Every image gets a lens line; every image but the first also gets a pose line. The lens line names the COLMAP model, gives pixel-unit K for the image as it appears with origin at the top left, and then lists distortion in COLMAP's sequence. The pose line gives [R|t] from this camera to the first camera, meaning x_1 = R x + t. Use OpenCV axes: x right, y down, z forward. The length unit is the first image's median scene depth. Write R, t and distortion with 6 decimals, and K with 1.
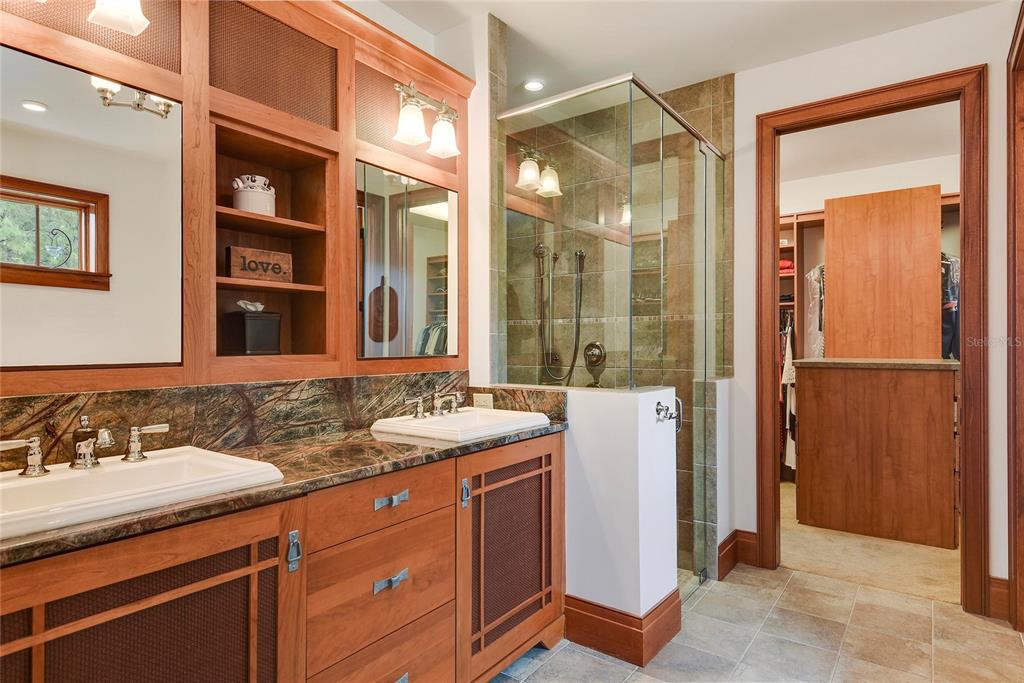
lens RADIAL K [[565.2, 0, 504.9], [0, 565.2, 342.5], [0, 0, 1]] dist [0.002517, 0.000155]
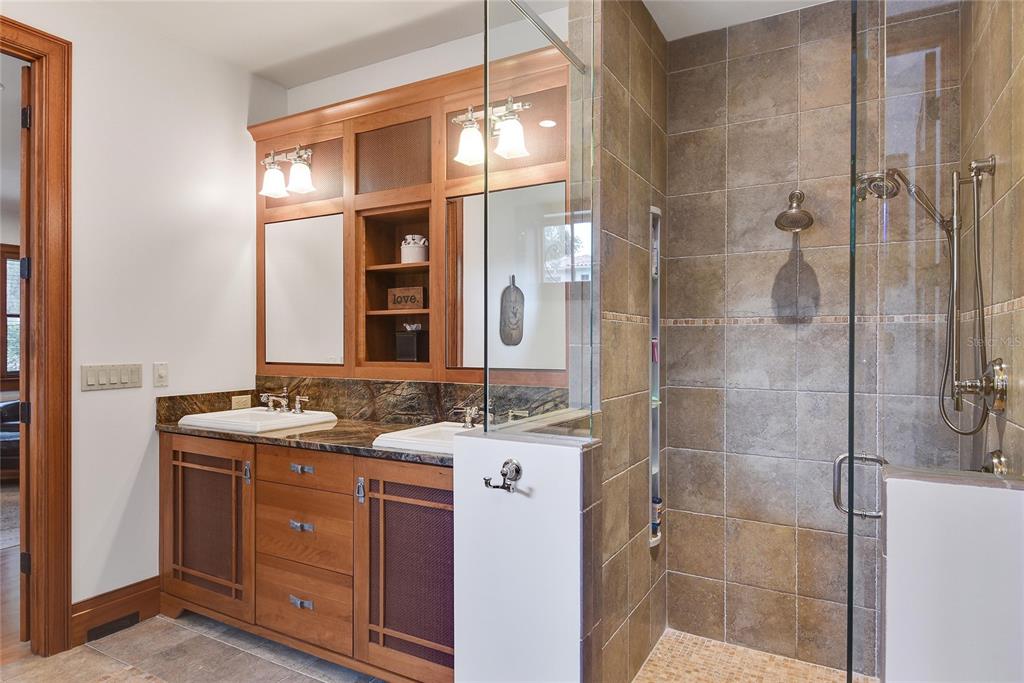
lens RADIAL K [[565.2, 0, 509.6], [0, 565.2, 342.5], [0, 0, 1]] dist [0.002517, 0.000155]
pose [[0.149731, 0.002254, -0.988724, 0.973731], [0.001021, 0.999997, 0.002434, -0.027822], [0.988726, -0.001374, 0.149728, 1.004599]]
